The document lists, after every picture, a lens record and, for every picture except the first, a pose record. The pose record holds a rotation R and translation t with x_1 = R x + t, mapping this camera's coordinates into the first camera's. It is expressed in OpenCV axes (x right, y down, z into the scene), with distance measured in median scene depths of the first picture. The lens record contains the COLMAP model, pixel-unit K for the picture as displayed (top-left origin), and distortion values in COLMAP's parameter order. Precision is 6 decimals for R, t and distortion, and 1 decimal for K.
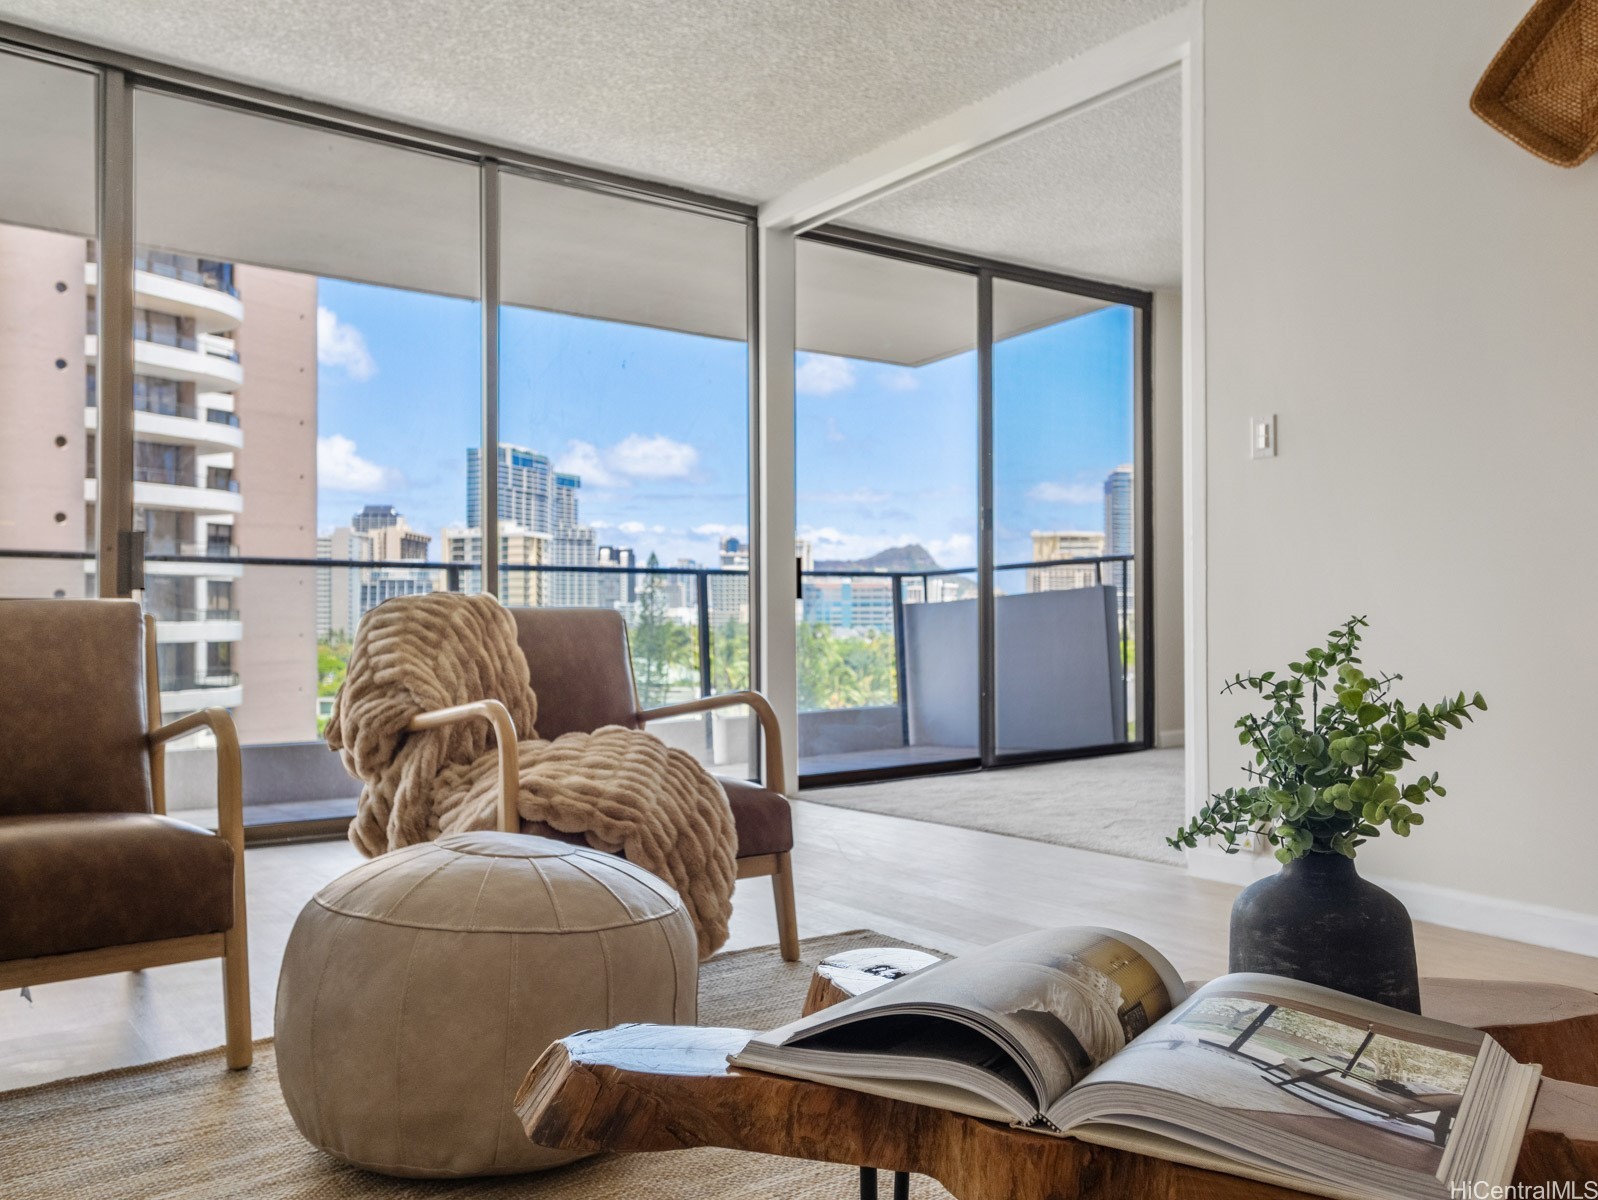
lens RADIAL K [[1282.5, 0, 795.9], [0, 1282.5, 603.8], [0, 0, 1]] dist [-0.000451, -0.001171]
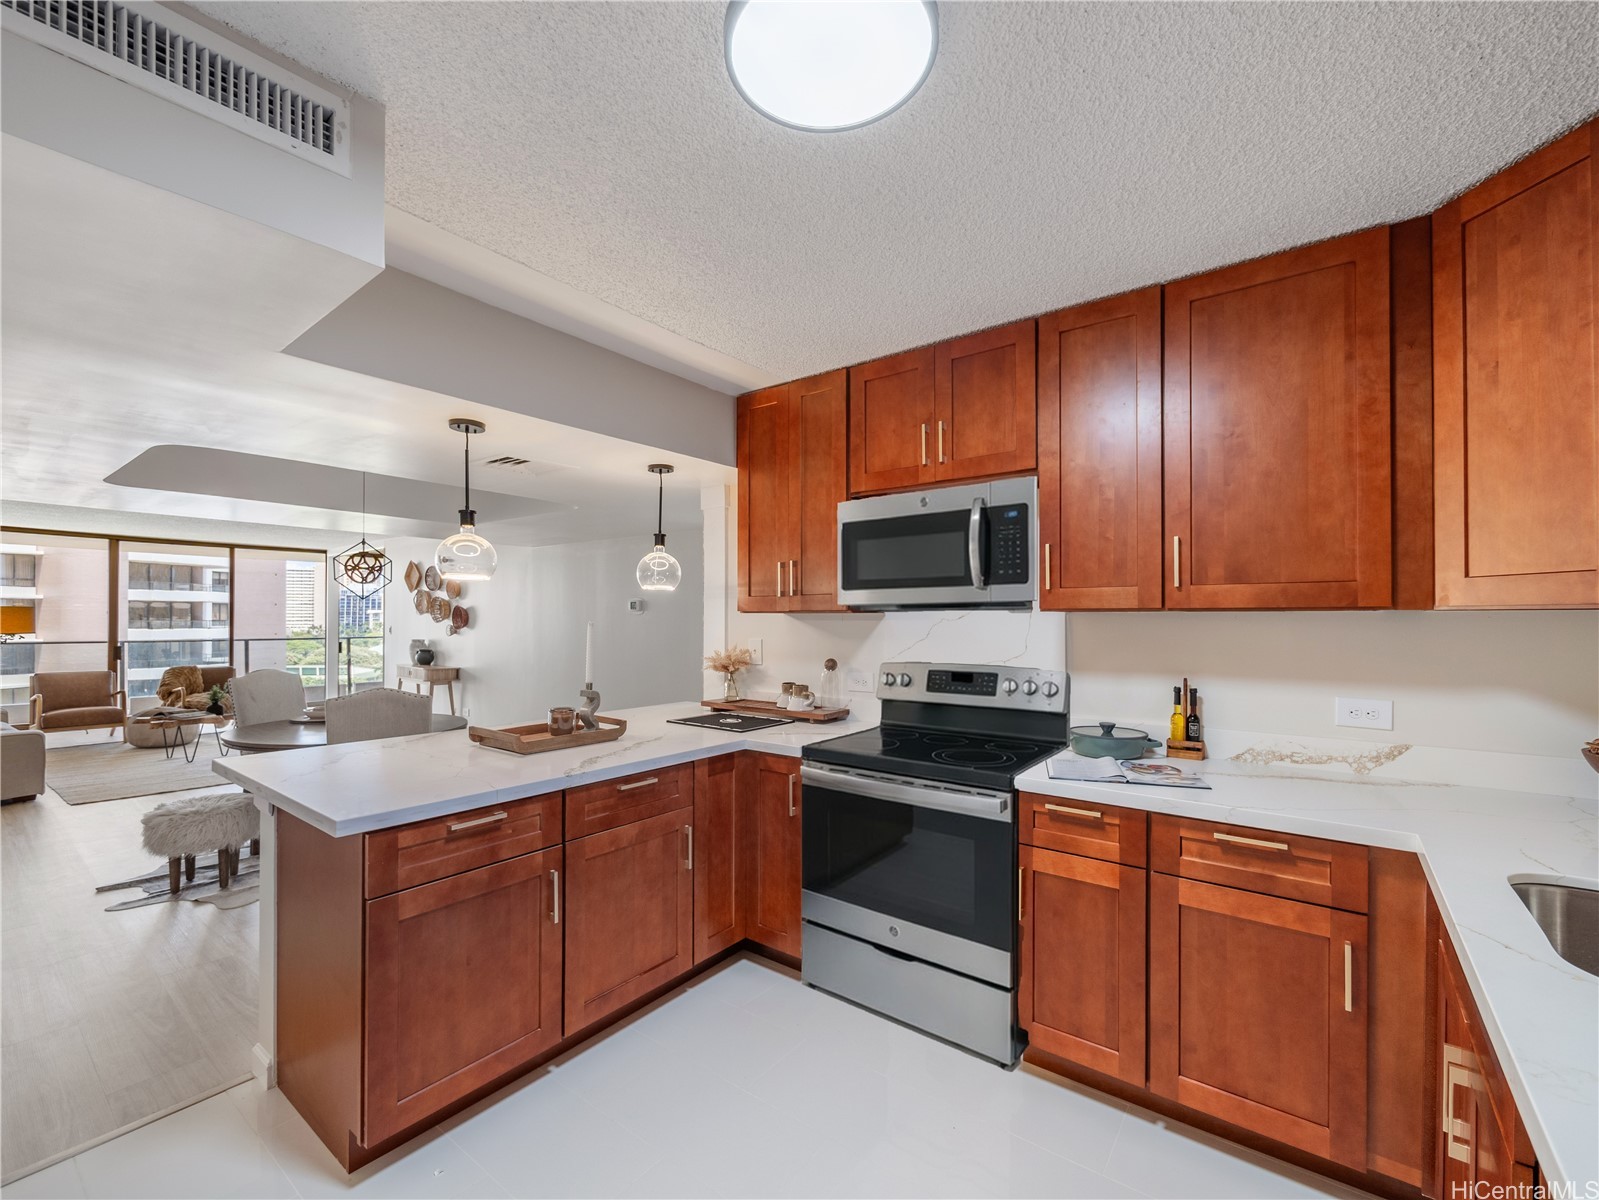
lens RADIAL K [[687.3, 0, 805.1], [0, 687.3, 610.5], [0, 0, 1]] dist [0.000117, -0.000293]
pose [[0.964362, -0.001408, 0.264582, 0.082590], [-0.000166, 0.999982, 0.005926, -0.014611], [-0.264585, -0.005759, 0.964345, -0.138755]]
